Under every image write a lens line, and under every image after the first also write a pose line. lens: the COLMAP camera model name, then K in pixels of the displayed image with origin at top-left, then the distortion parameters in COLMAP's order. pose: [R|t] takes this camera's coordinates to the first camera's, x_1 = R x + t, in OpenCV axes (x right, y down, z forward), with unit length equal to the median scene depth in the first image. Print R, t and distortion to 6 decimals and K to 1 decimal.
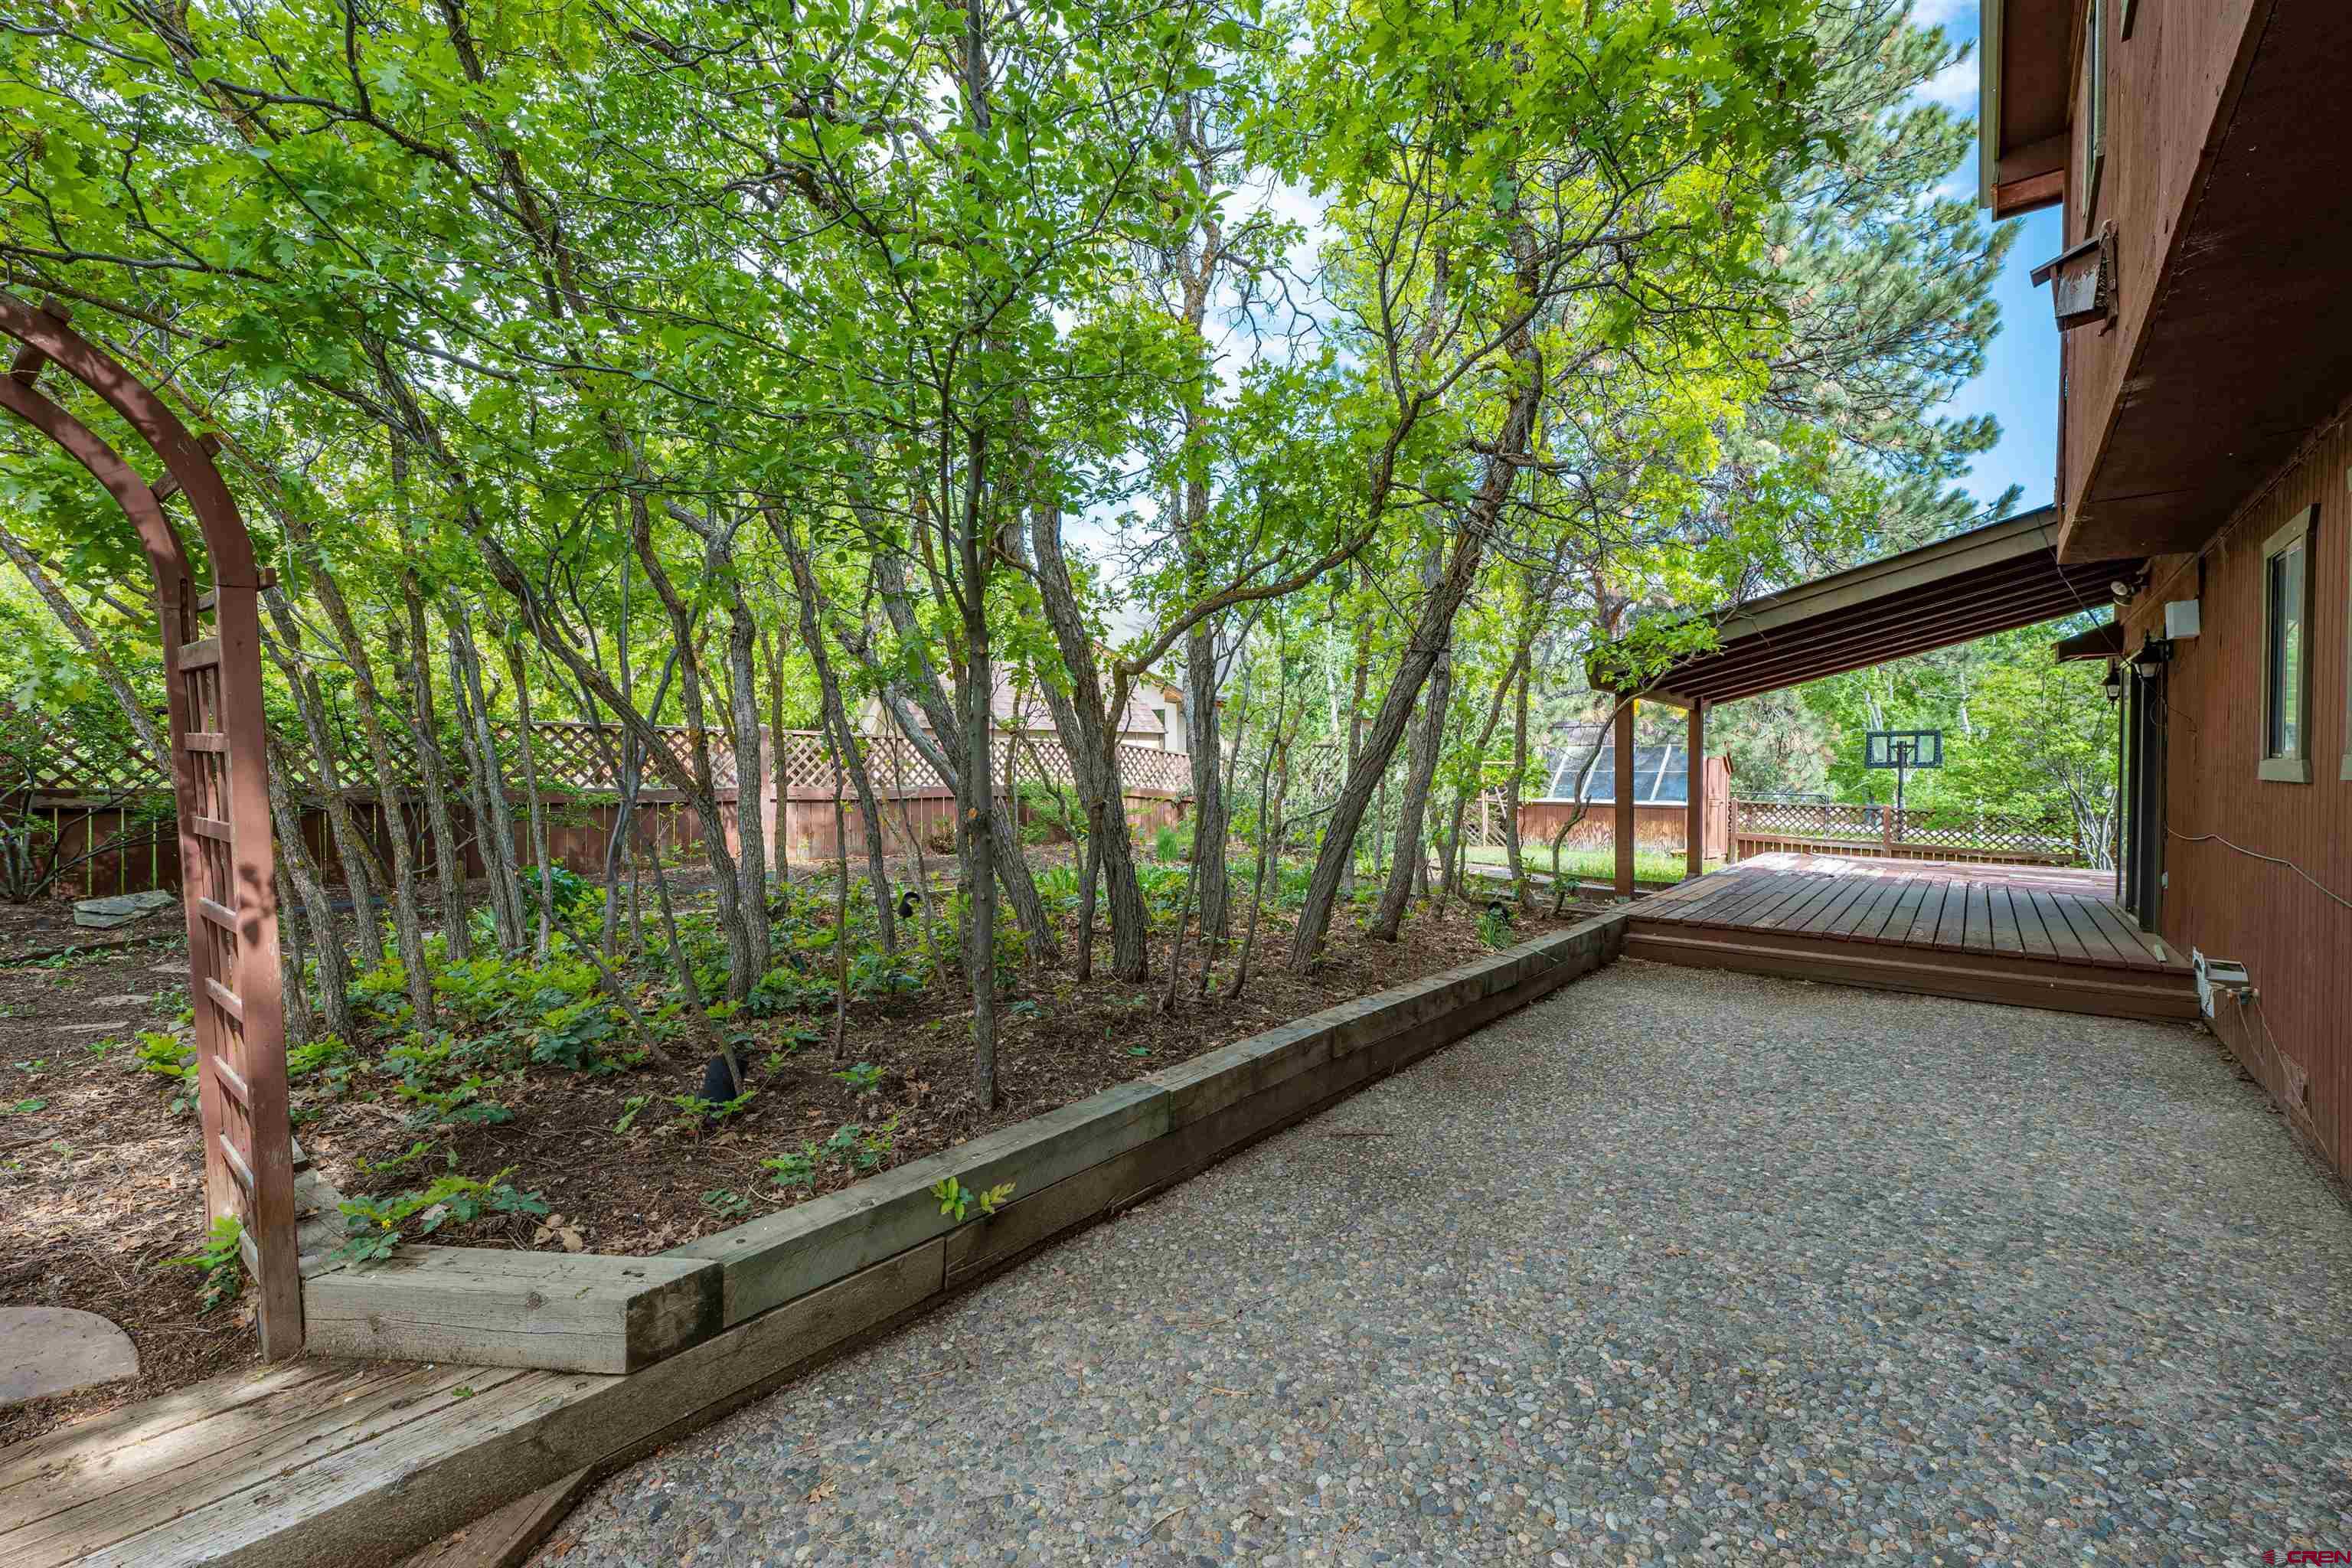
lens RADIAL K [[967.2, 0, 1172.0], [0, 967.2, 786.8], [0, 0, 1]] dist [0.001332, 0.000021]
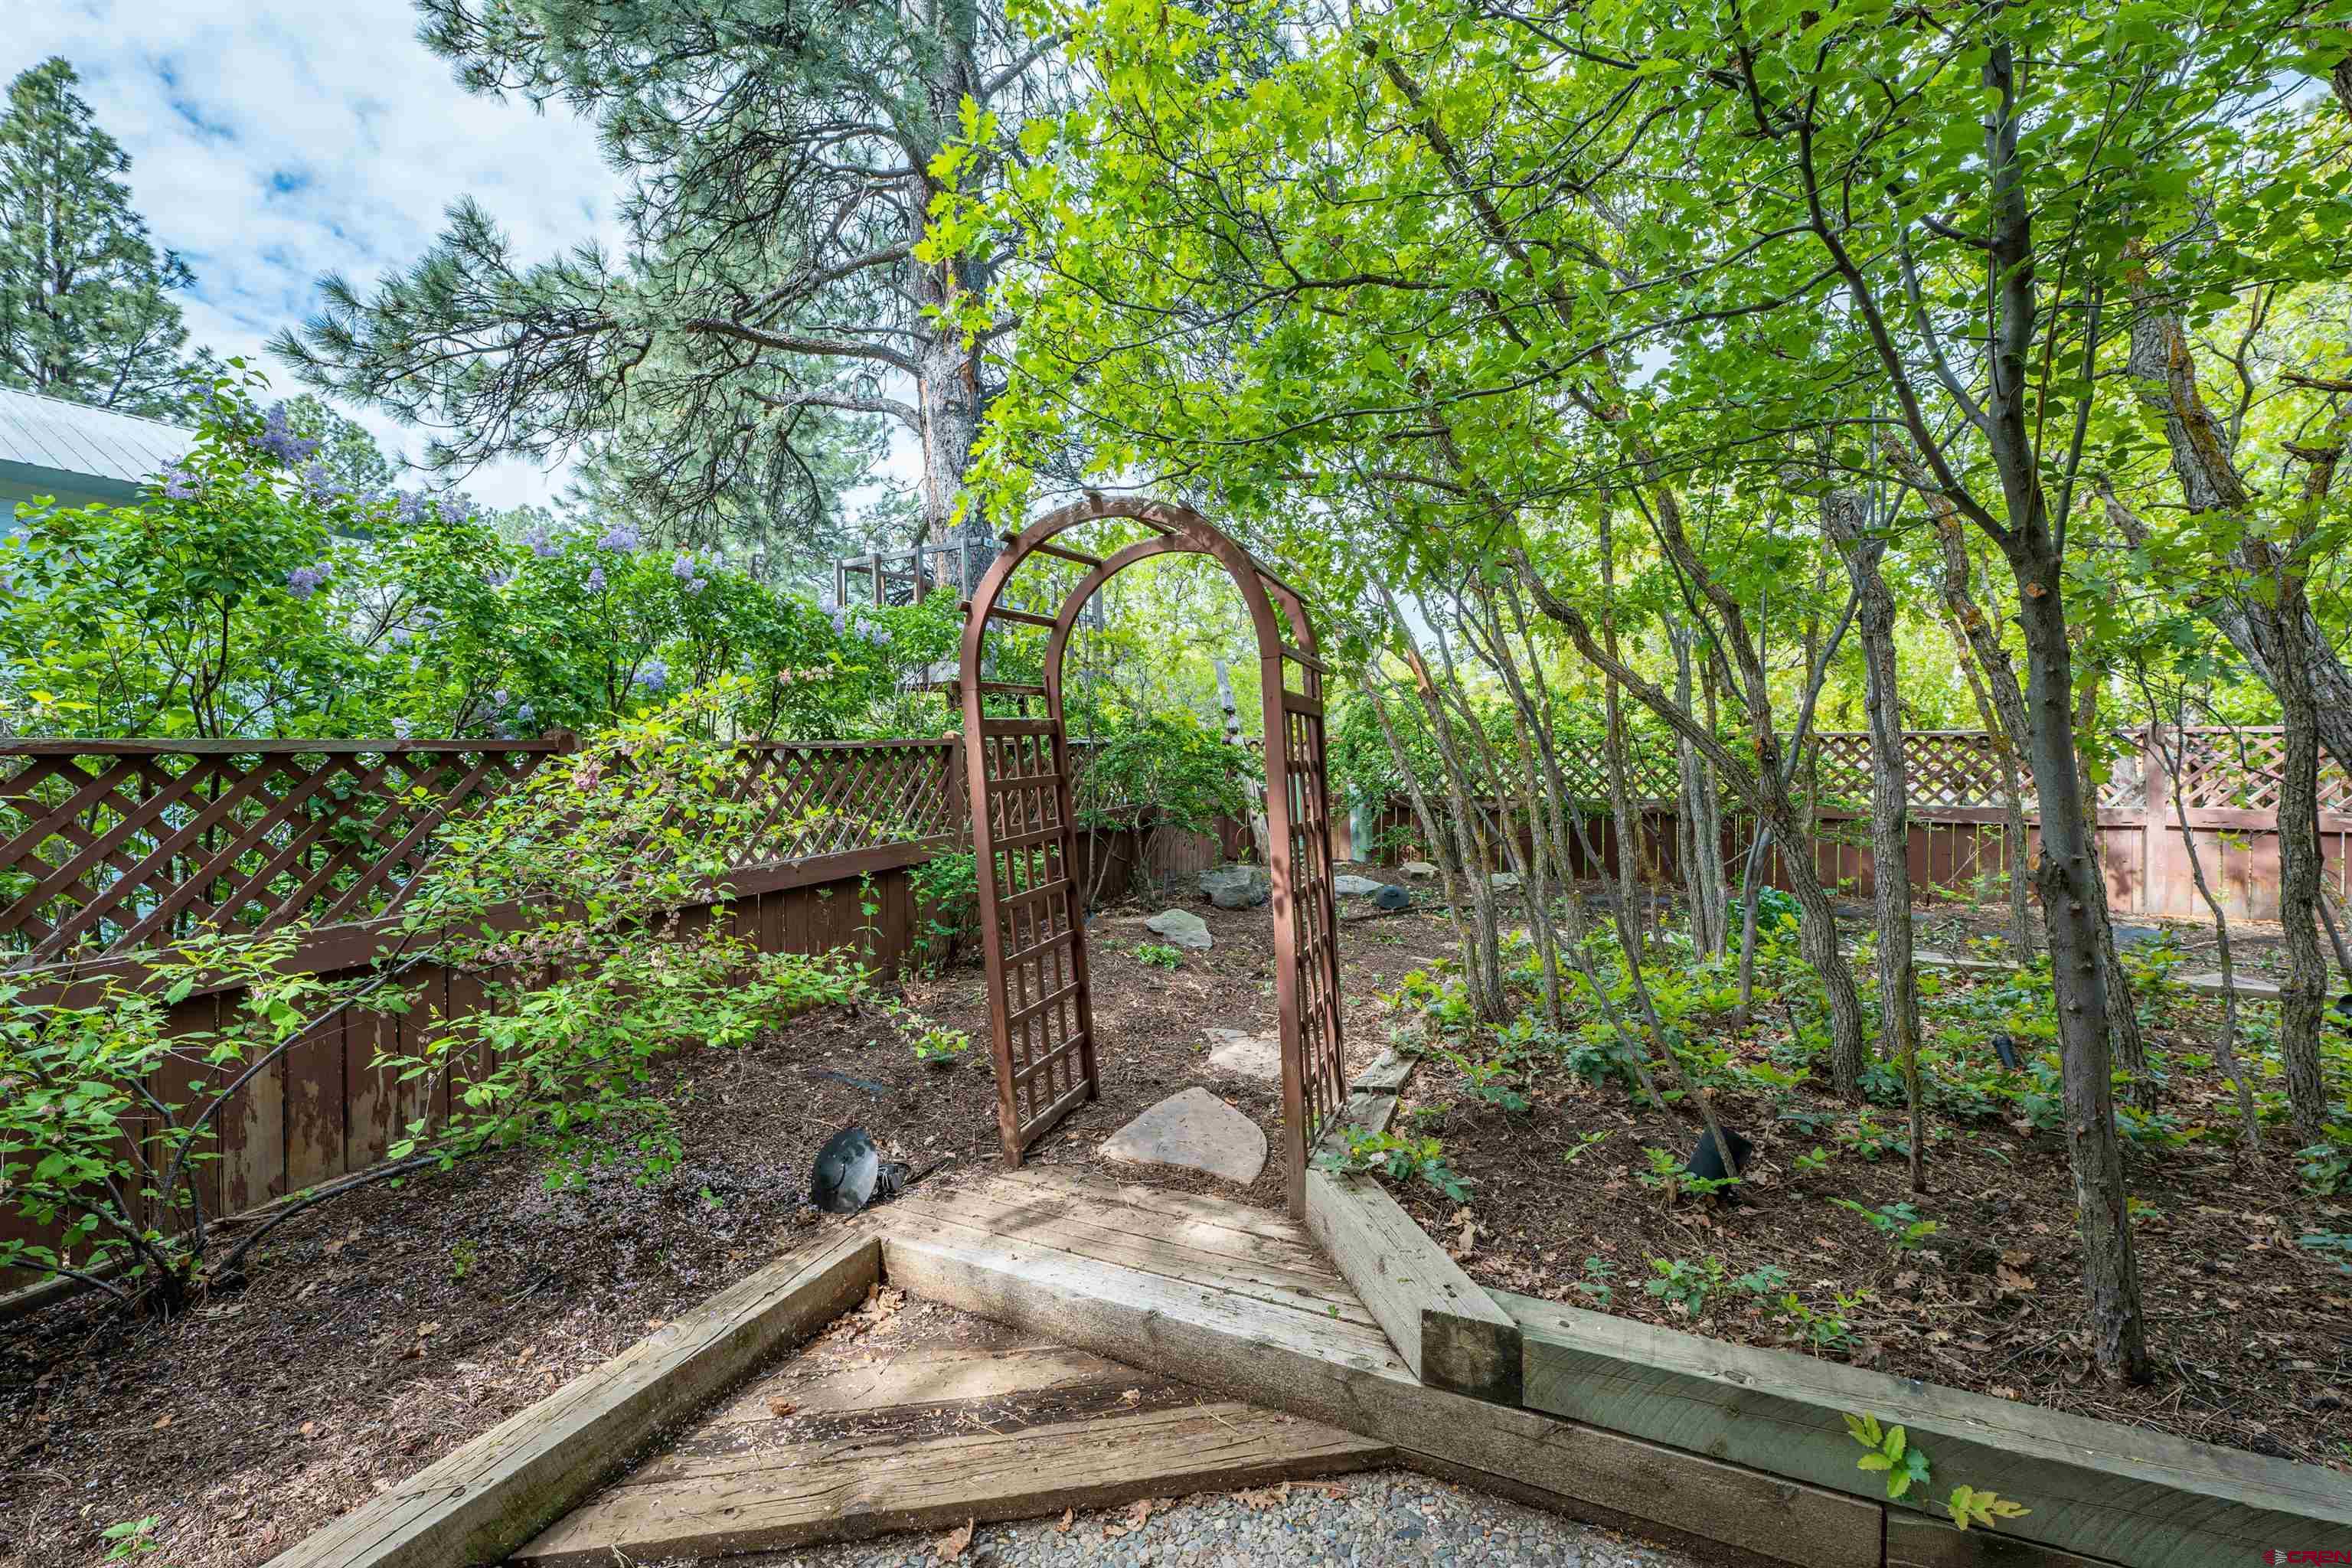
lens RADIAL K [[967.2, 0, 1173.0], [0, 967.2, 782.7], [0, 0, 1]] dist [0.001332, 0.000021]
pose [[0.251571, -0.000832, -0.967838, 0.281212], [-0.015557, 0.999867, -0.004903, -0.010834], [0.967714, 0.016290, 0.251525, 0.380364]]
